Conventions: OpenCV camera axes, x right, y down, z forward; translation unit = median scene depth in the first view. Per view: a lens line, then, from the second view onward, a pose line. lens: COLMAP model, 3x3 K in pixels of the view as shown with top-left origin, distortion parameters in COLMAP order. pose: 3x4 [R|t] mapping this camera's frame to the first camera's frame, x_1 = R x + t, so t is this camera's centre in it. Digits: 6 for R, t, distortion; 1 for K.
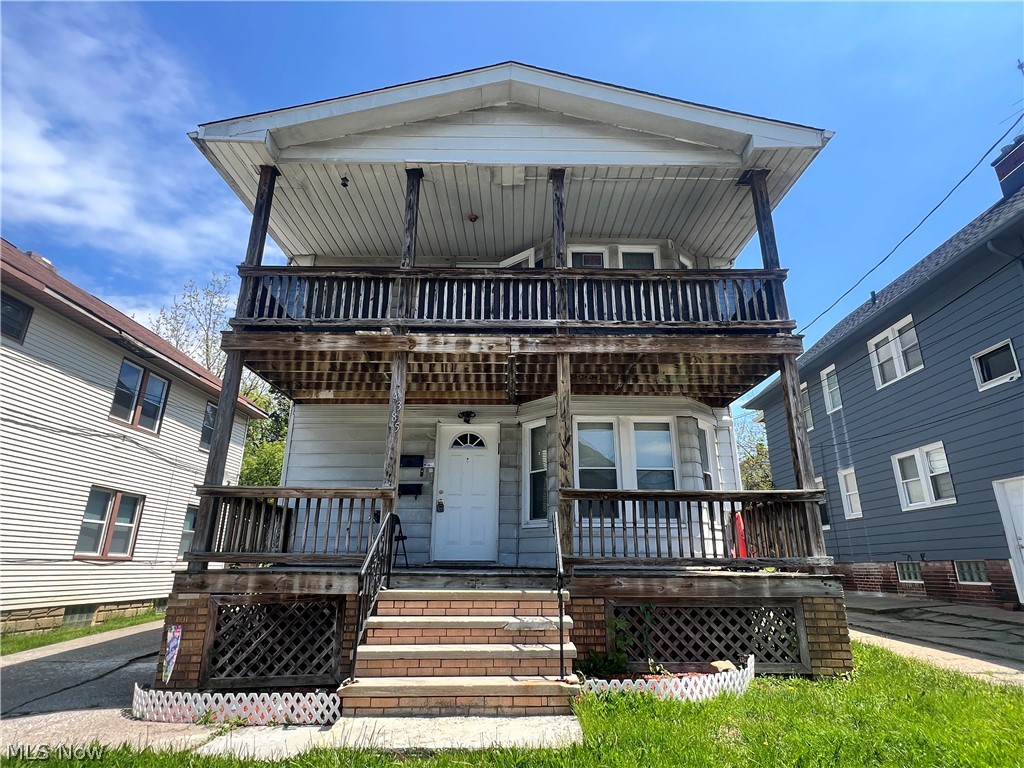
lens RADIAL K [[546.3, 0, 513.1], [0, 546.3, 386.2], [0, 0, 1]] dist [-0.000185, -0.000072]
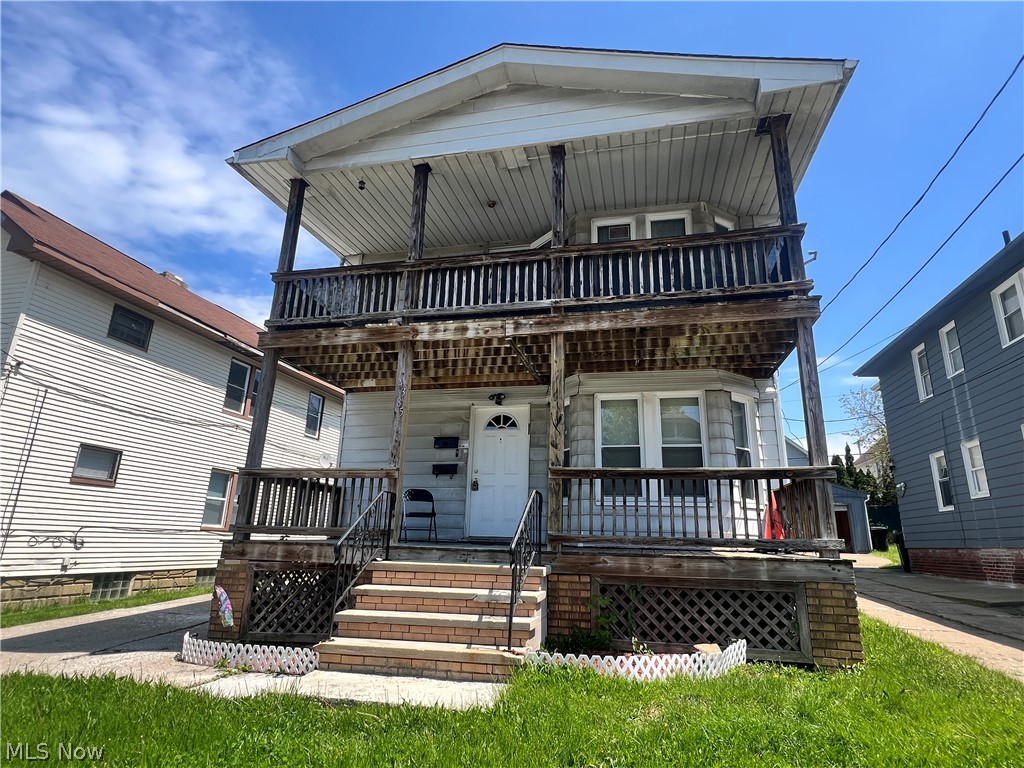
lens RADIAL K [[546.3, 0, 511.4], [0, 546.3, 384.6], [0, 0, 1]] dist [-0.000185, -0.000072]
pose [[0.974725, -0.042768, -0.219275, 0.212326], [0.050335, 0.998310, 0.029036, 0.000818], [0.217662, -0.039339, 0.975231, 0.002834]]
